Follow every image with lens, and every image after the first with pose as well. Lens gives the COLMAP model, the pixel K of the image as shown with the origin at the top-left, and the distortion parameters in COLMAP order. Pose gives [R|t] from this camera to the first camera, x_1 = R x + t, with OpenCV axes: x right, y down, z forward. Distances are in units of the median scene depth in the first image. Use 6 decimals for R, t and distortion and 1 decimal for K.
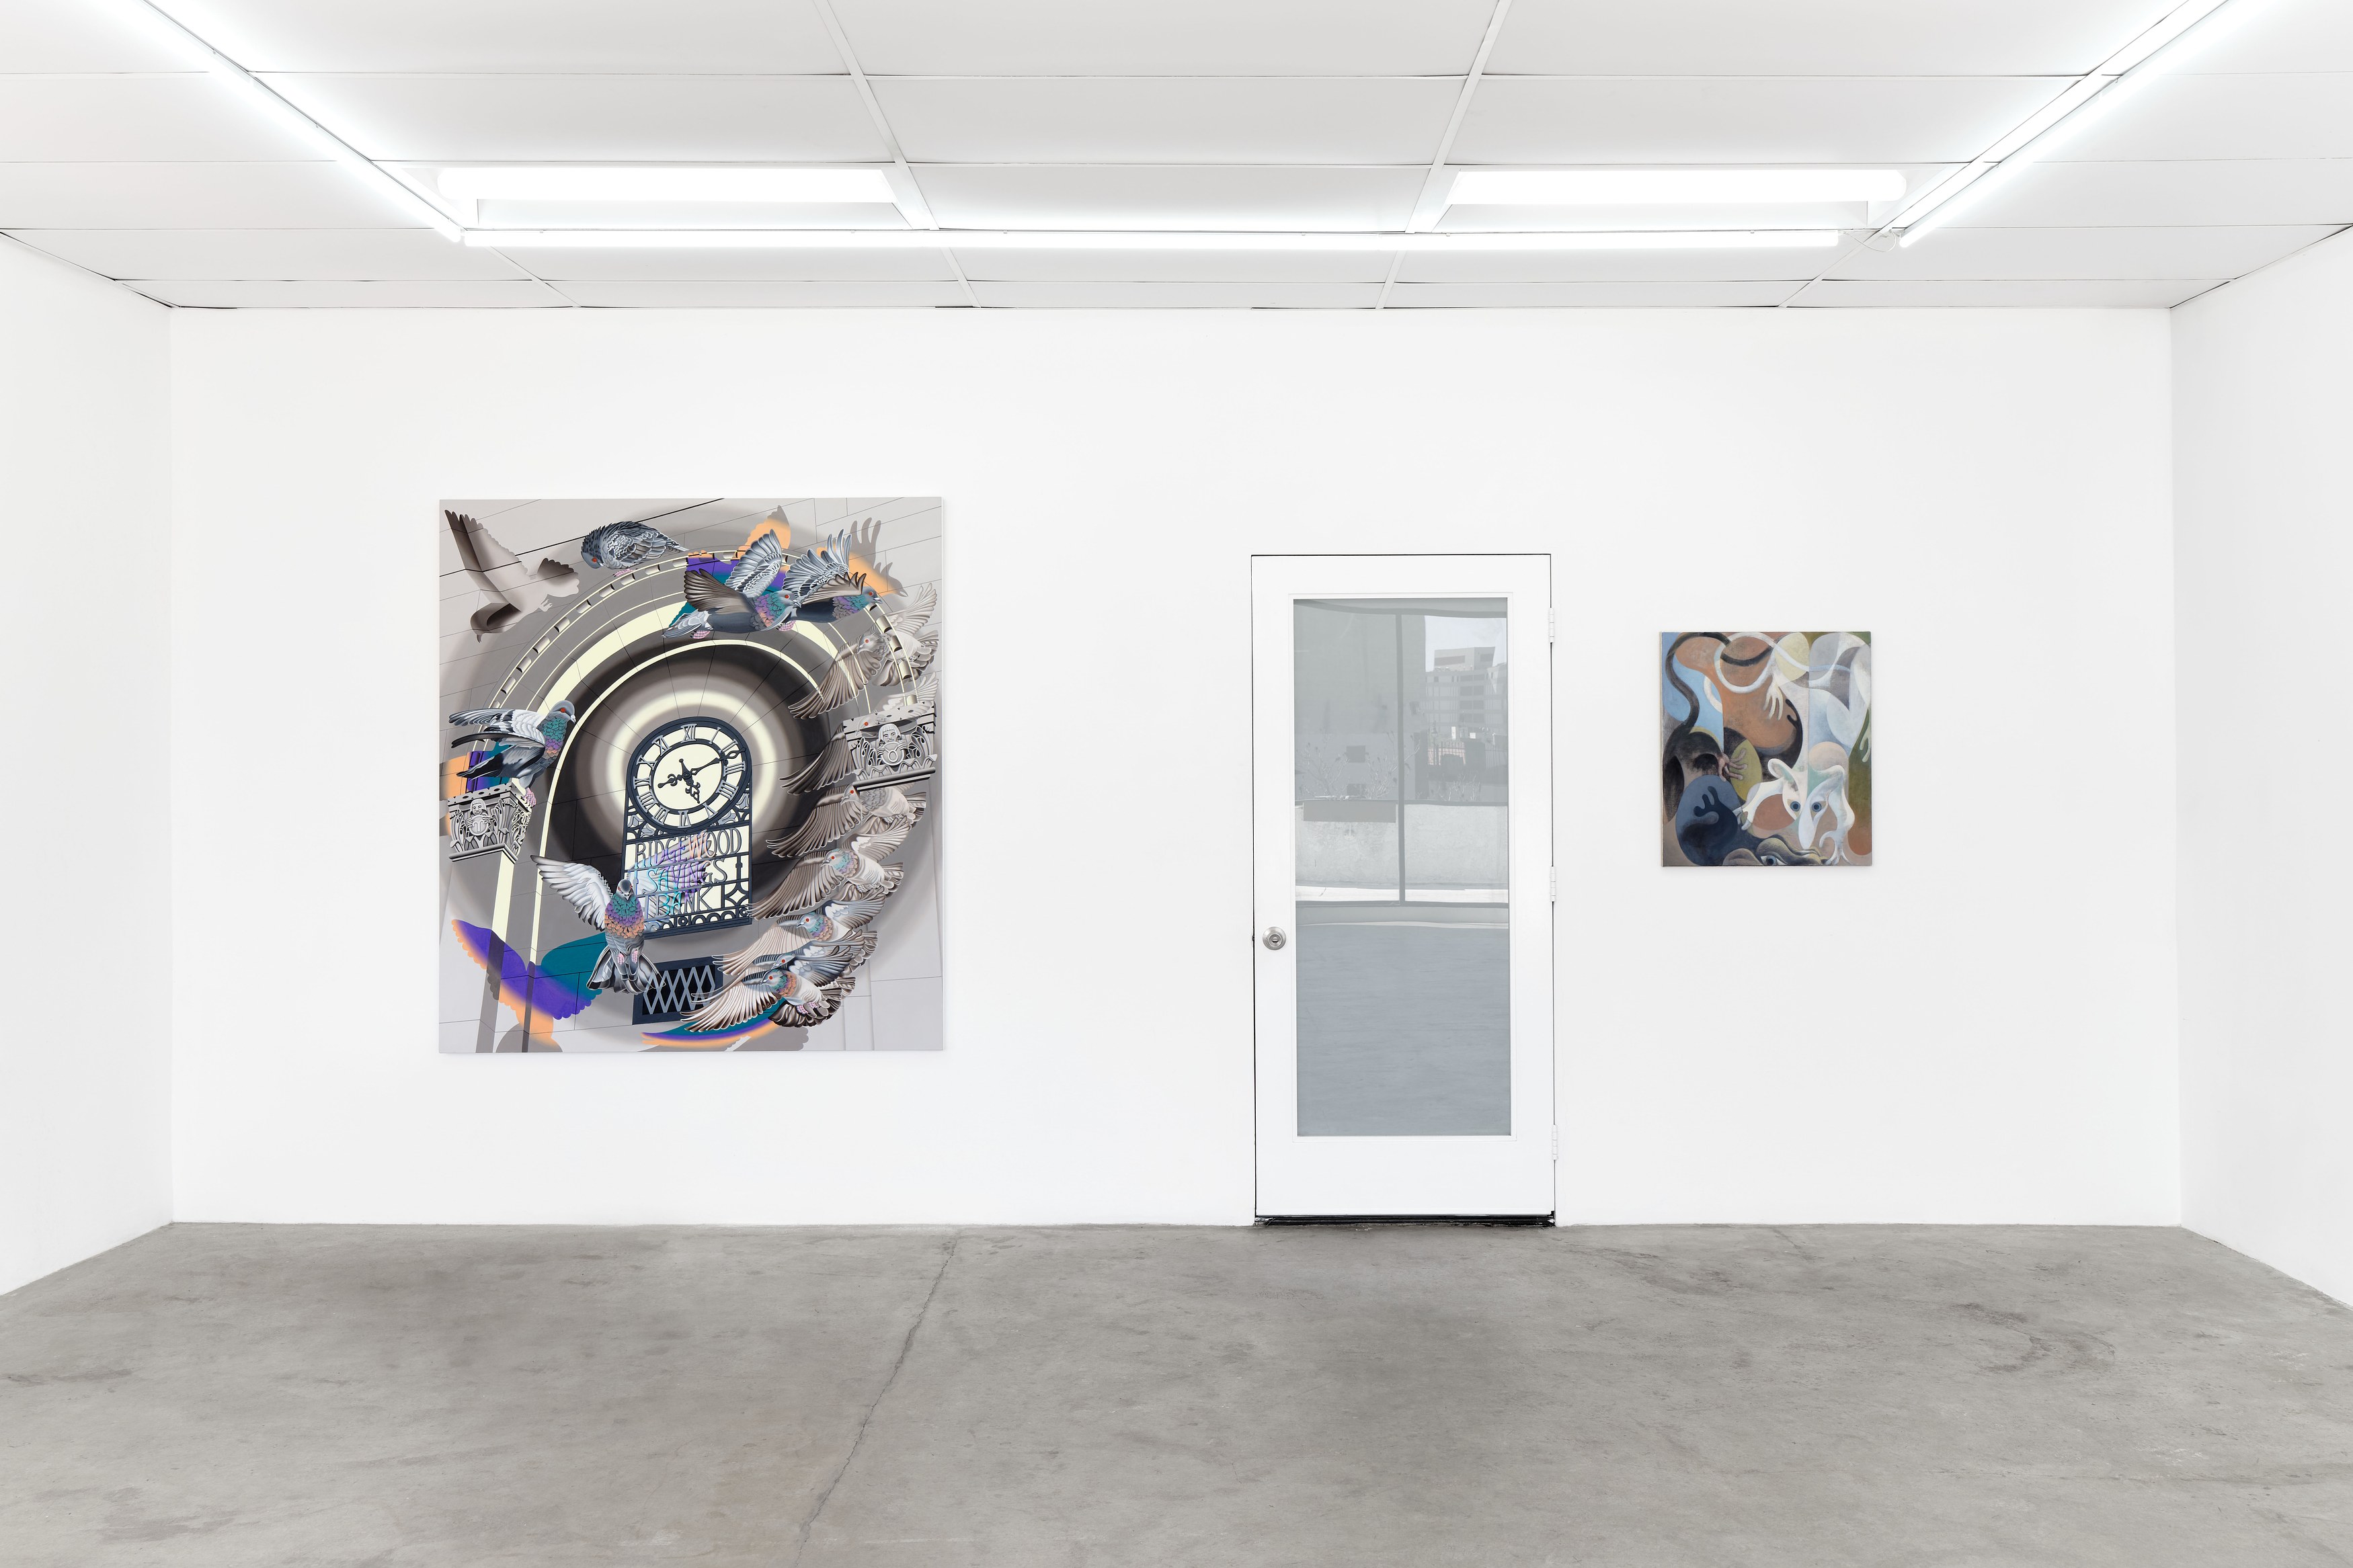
lens RADIAL K [[2049.1, 0, 1167.0], [0, 2049.1, 776.7], [0, 0, 1]] dist [0.009730, -0.007869]
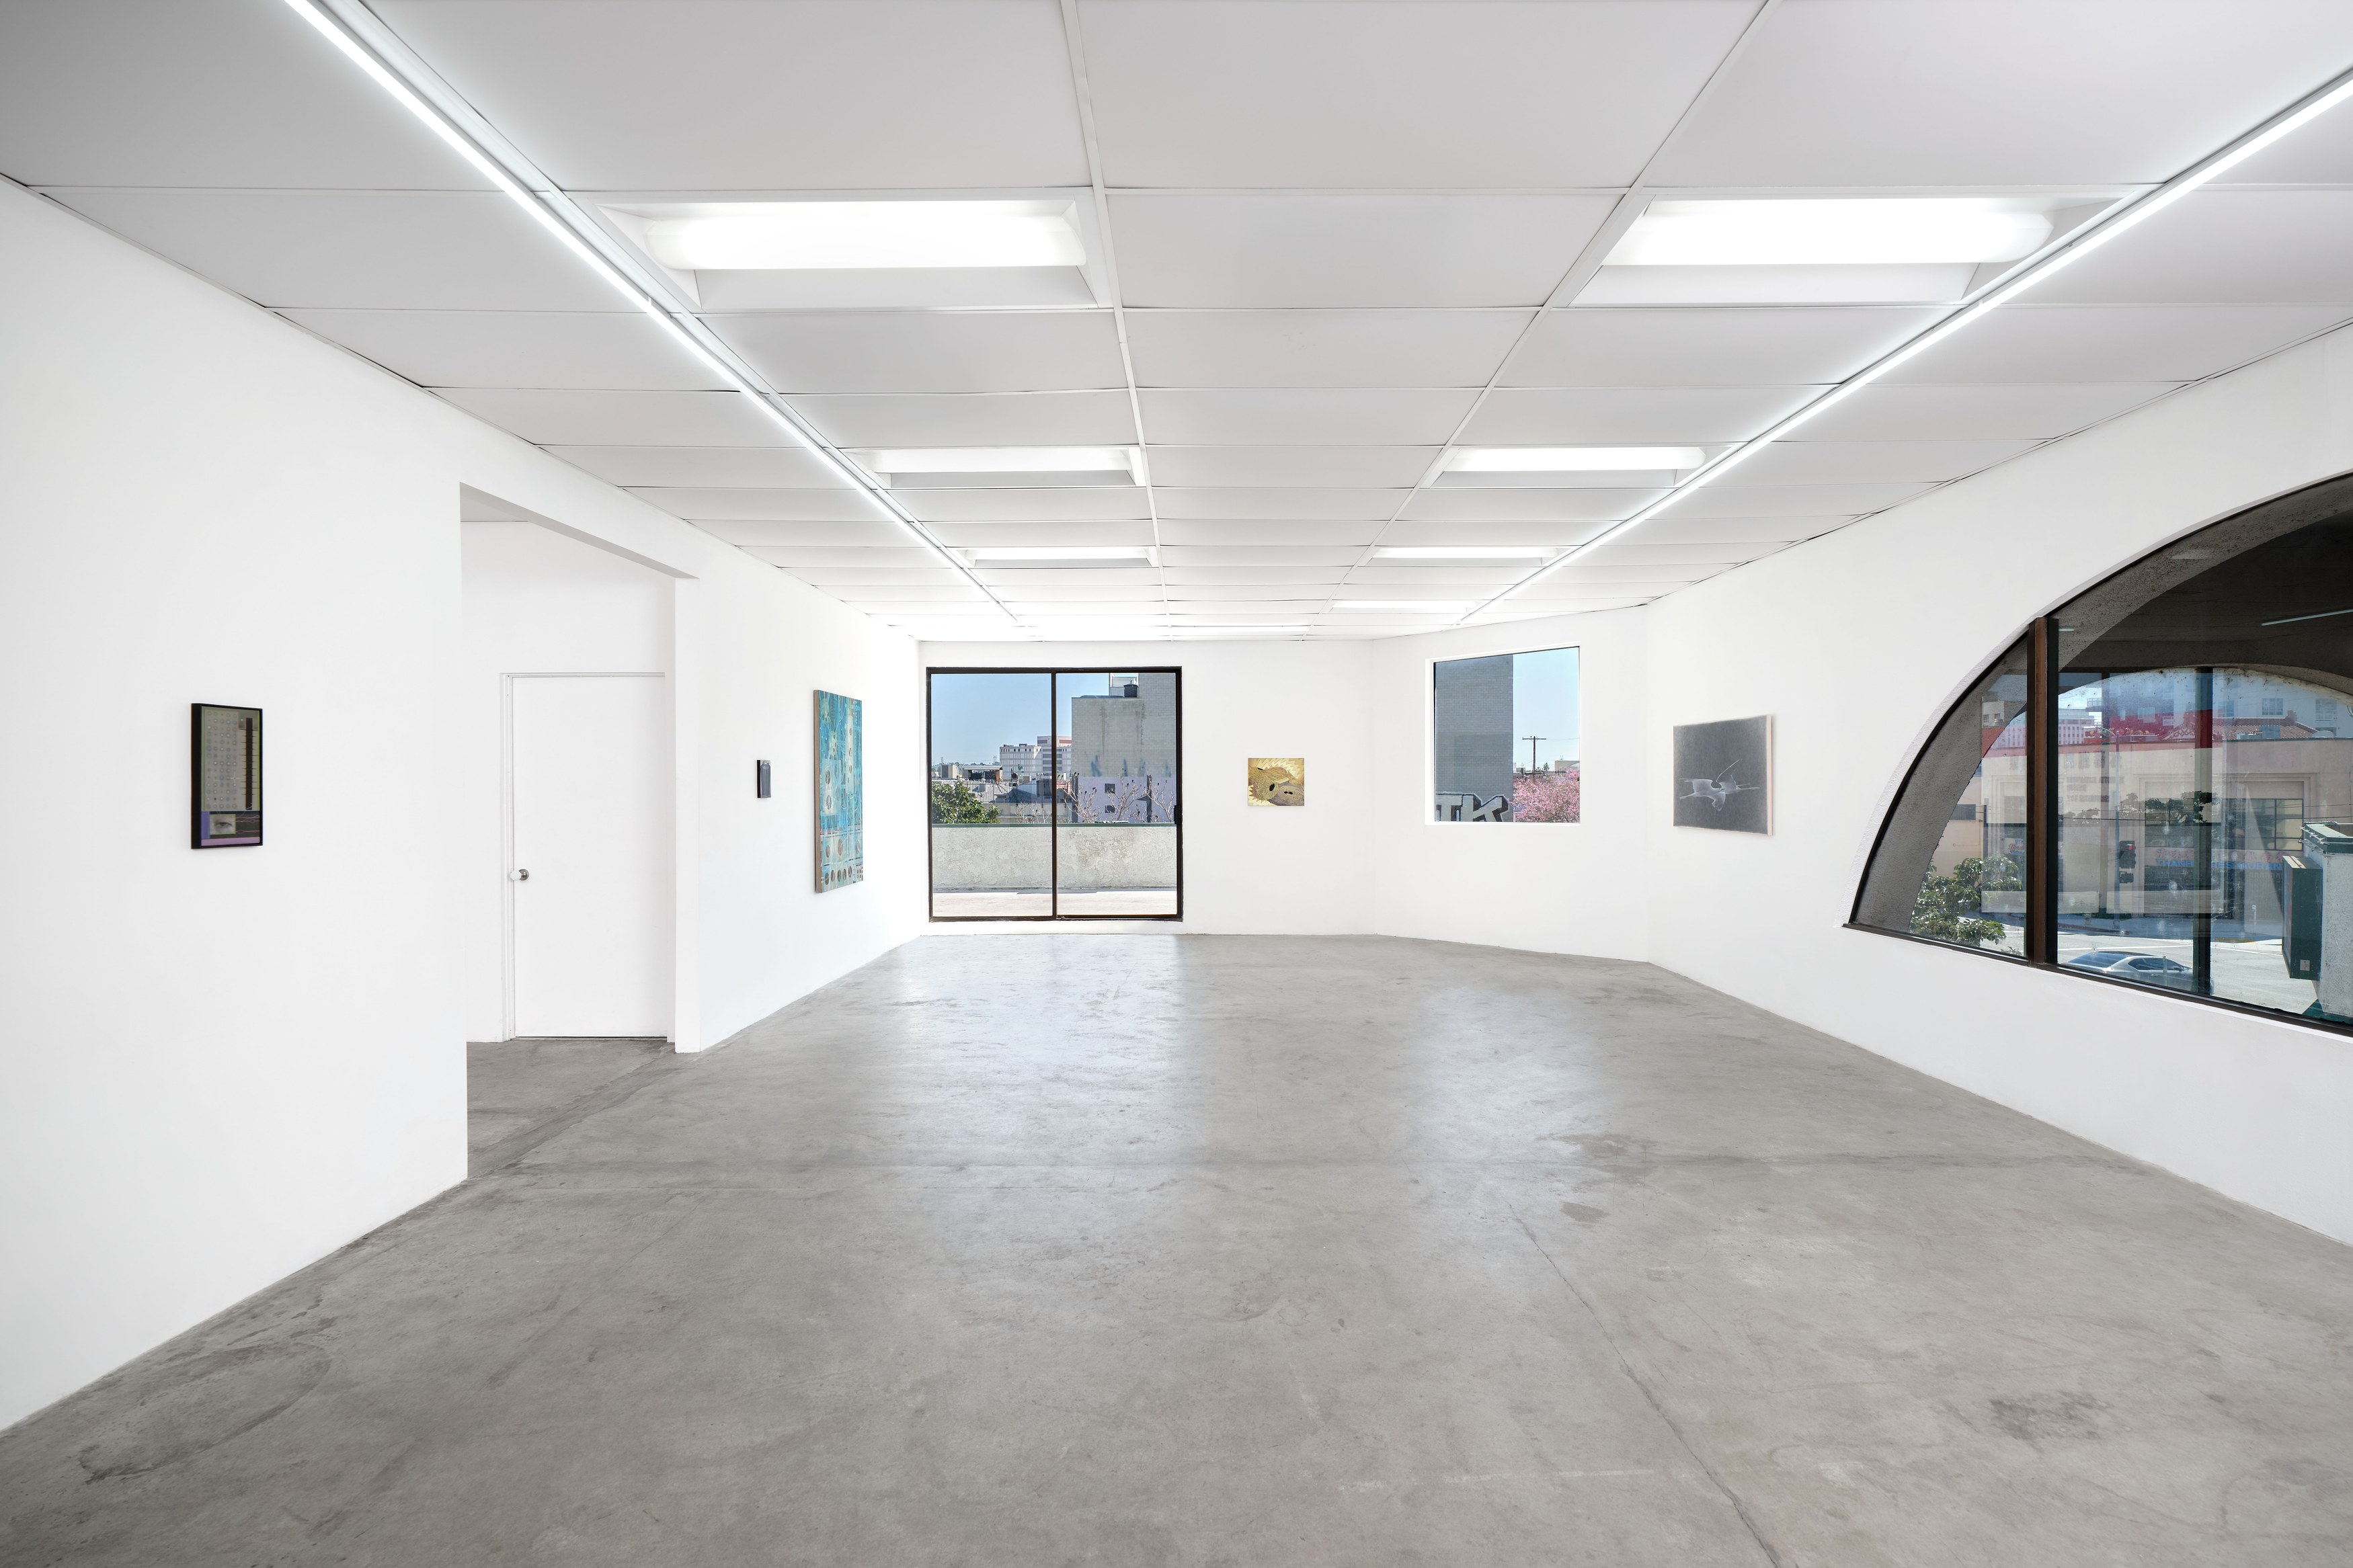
lens RADIAL K [[1065.7, 0, 1192.4], [0, 1065.7, 791.4], [0, 0, 1]] dist [0.003327, 0.000814]
pose [[-0.999923, 0.004667, -0.011479, 0.068695], [0.004409, 0.999740, 0.022355, -0.011209], [0.011581, 0.022303, -0.999684, 0.955744]]
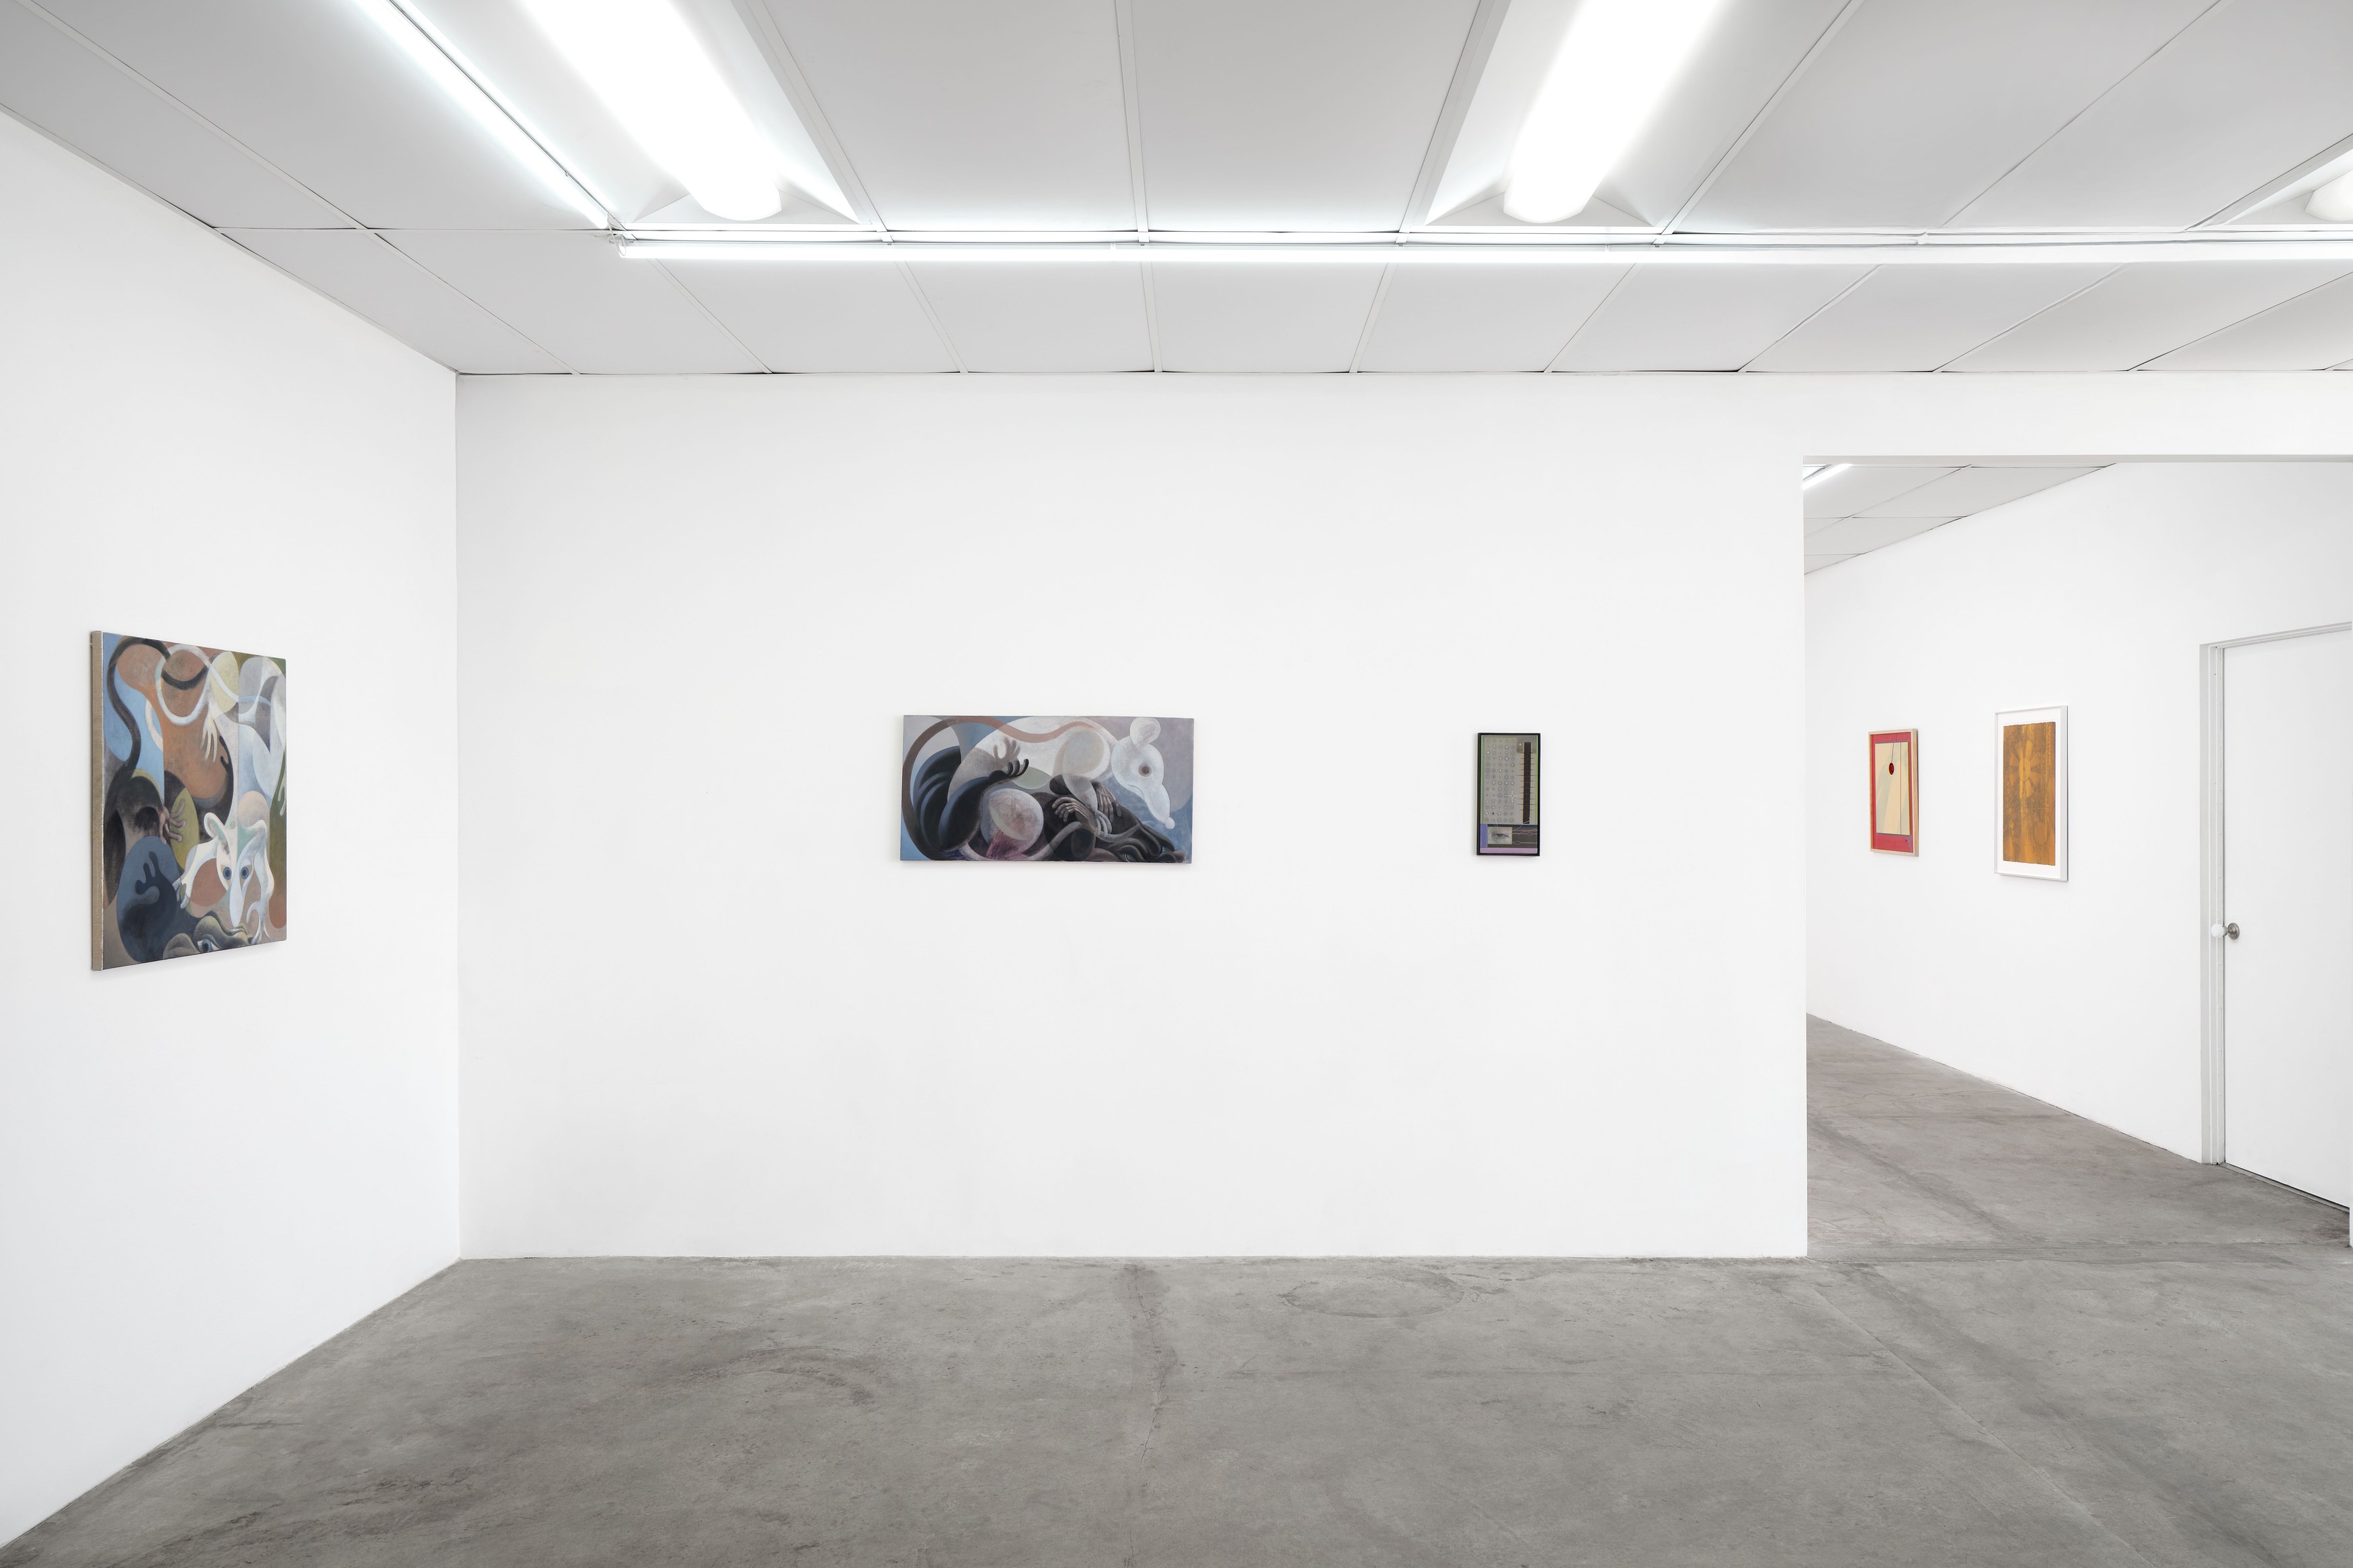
lens RADIAL K [[1487.9, 0, 1197.2], [0, 1487.9, 787.1], [0, 0, 1]] dist [0.006352, -0.013136]
pose [[-0.008766, 0.007440, 0.999934, -0.268259], [0.013546, 0.999881, -0.007320, -0.009353], [-0.999870, 0.013481, -0.008866, 0.641972]]
